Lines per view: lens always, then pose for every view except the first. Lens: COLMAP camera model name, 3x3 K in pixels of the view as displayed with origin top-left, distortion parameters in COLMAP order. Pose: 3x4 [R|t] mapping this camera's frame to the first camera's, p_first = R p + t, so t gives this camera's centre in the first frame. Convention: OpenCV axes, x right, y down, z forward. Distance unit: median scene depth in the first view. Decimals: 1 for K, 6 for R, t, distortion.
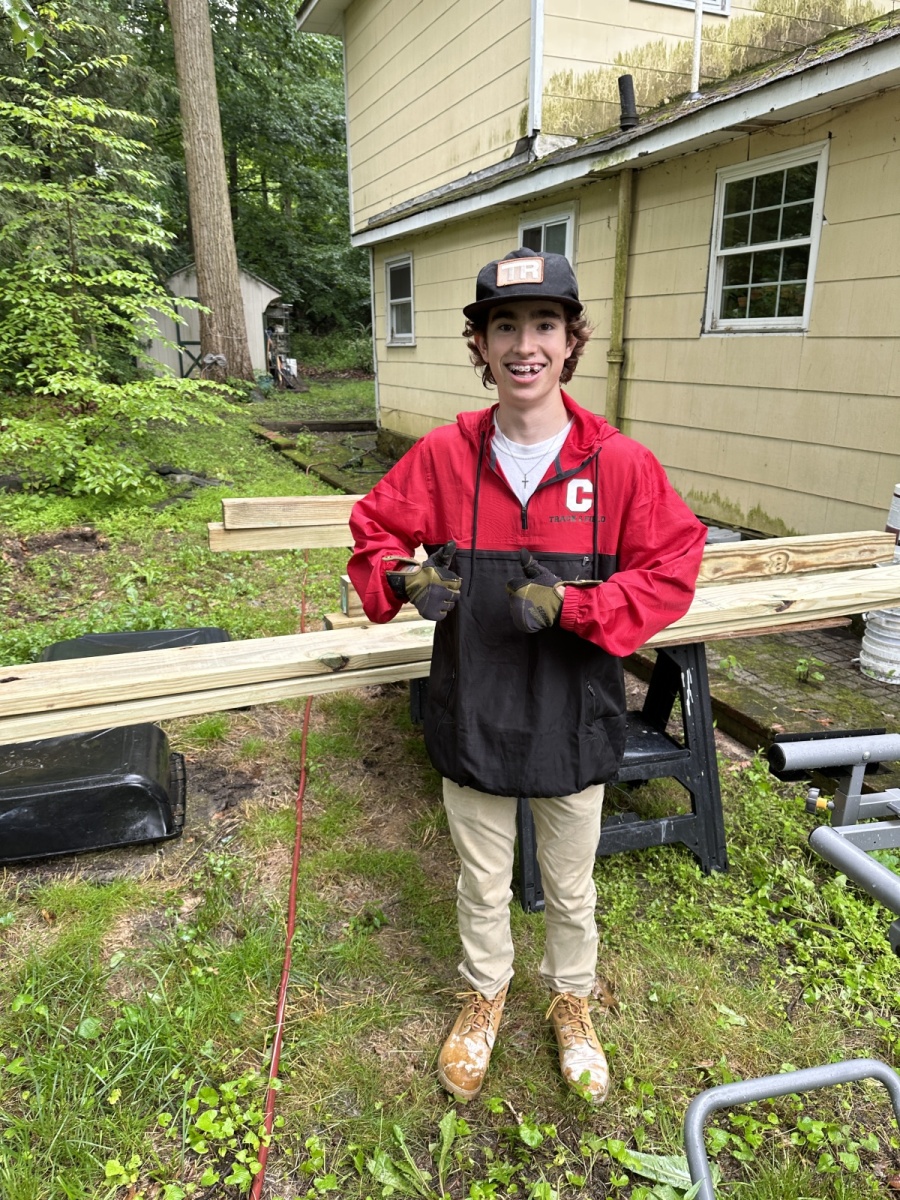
lens RADIAL K [[866.3, 0, 441.7], [0, 866.3, 598.2], [0, 0, 1]] dist [0.051695, -0.068208]
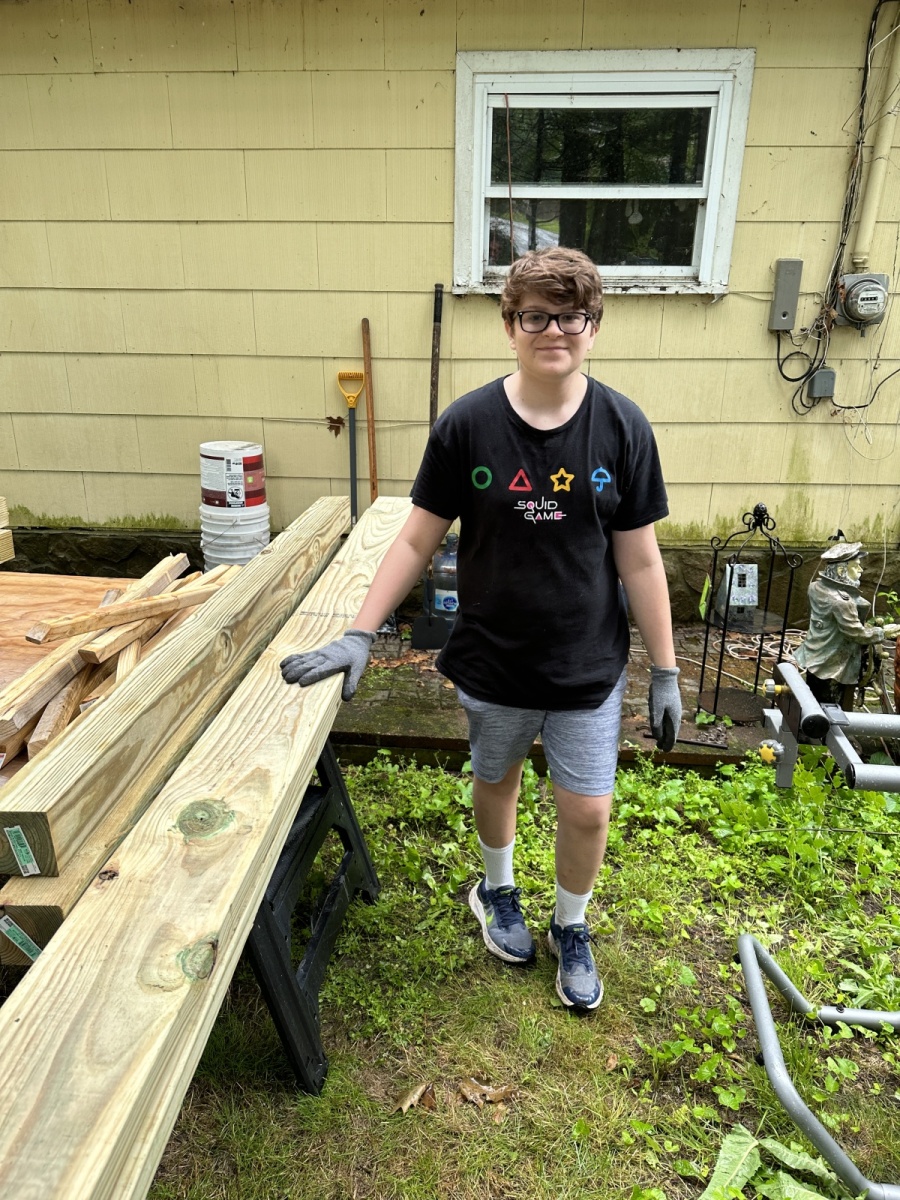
lens RADIAL K [[866.3, 0, 448.4], [0, 866.3, 595.1], [0, 0, 1]] dist [0.051695, -0.068208]
pose [[0.430161, -0.287330, 0.855806, -0.145590], [0.244799, 0.949603, 0.195775, -0.060373], [-0.868927, 0.125286, 0.478820, 0.204302]]
